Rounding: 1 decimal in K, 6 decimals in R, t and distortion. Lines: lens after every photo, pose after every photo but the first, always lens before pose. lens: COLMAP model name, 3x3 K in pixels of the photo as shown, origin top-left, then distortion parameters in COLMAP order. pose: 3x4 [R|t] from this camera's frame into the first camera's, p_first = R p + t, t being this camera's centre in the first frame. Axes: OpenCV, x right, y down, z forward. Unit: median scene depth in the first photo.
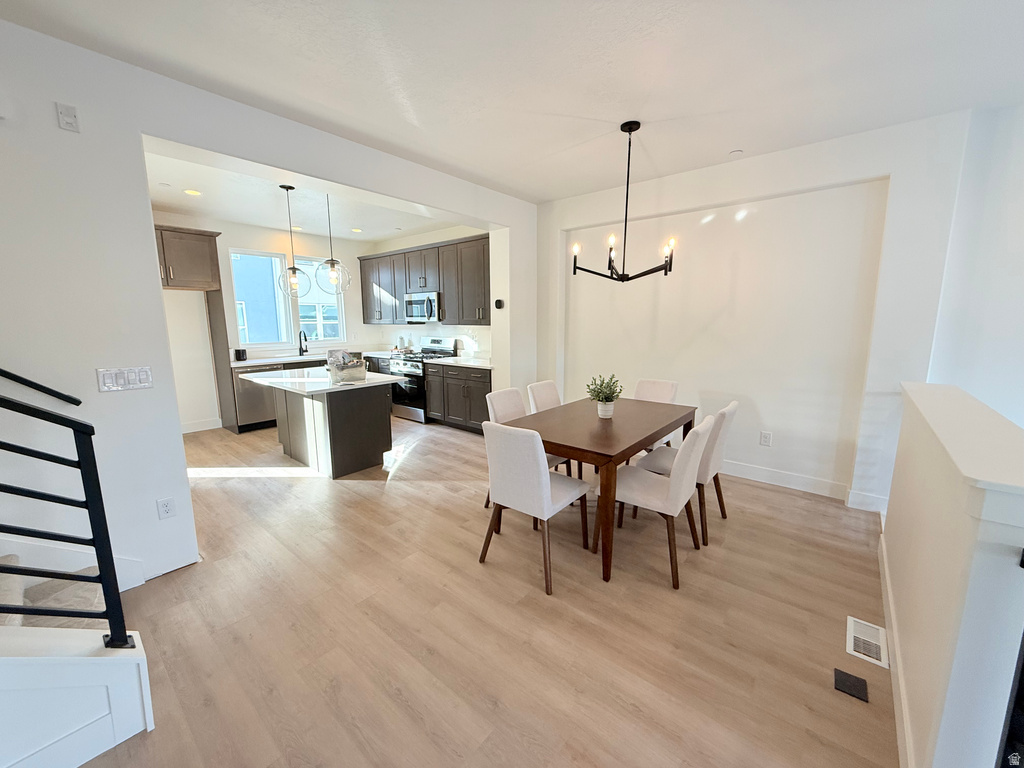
lens RADIAL K [[407.0, 0, 510.2], [0, 407.0, 382.4], [0, 0, 1]] dist [0.001261, -0.000268]
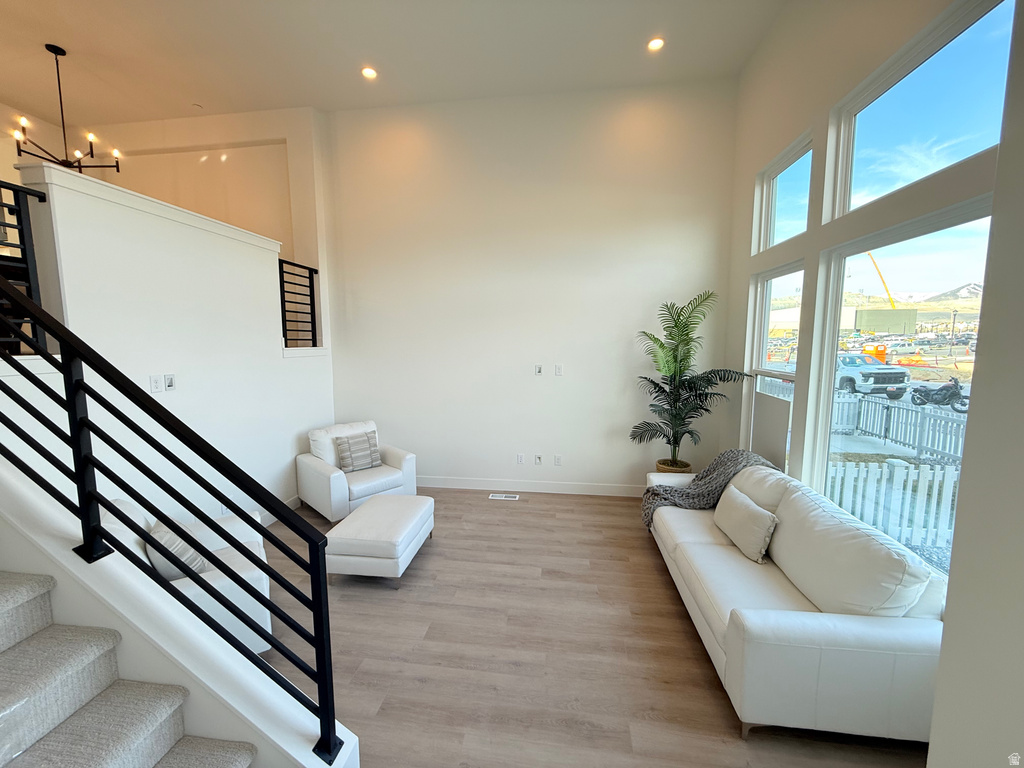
lens RADIAL K [[407.0, 0, 510.2], [0, 407.0, 382.4], [0, 0, 1]] dist [0.001261, -0.000268]
pose [[0.847459, -0.054674, 0.528038, 0.431464], [0.085356, 0.995774, -0.033886, 0.349023], [-0.523954, 0.073788, 0.848544, -0.463650]]
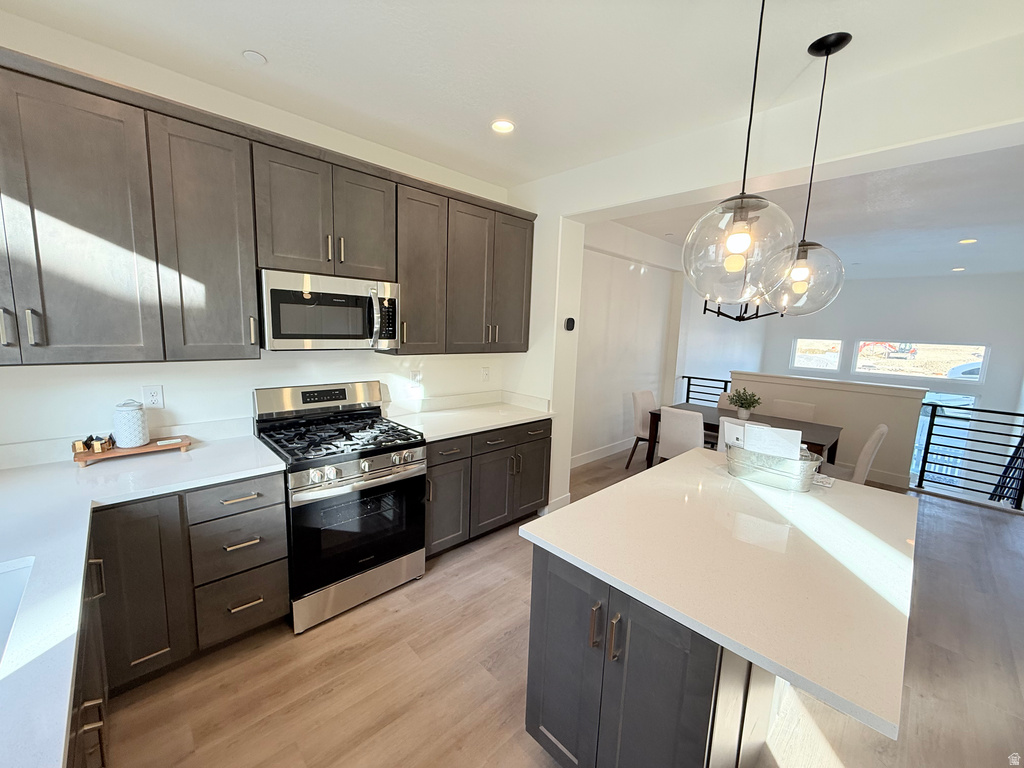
lens RADIAL K [[407.0, 0, 510.2], [0, 407.0, 382.4], [0, 0, 1]] dist [0.001261, -0.000268]
pose [[0.105261, -0.131176, 0.985755, -0.704450], [0.120710, 0.985617, 0.118268, -0.173512], [-0.987091, 0.106542, 0.119581, 0.947412]]
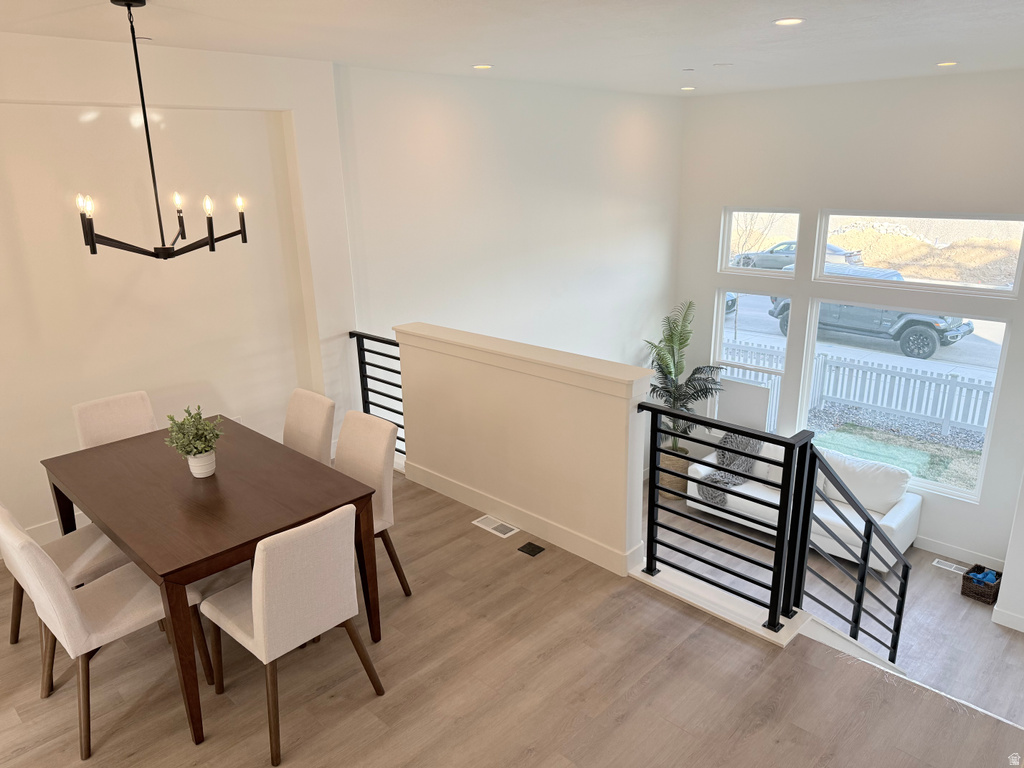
lens RADIAL K [[715.7, 0, 512.0], [0, 715.7, 384.0], [0, 0, 1]] dist [0.060572, -0.075766]
pose [[0.076977, -0.288131, 0.954492, -0.445958], [0.173172, 0.946646, 0.271797, -0.157560], [-0.981879, 0.144370, 0.122766, 0.222804]]
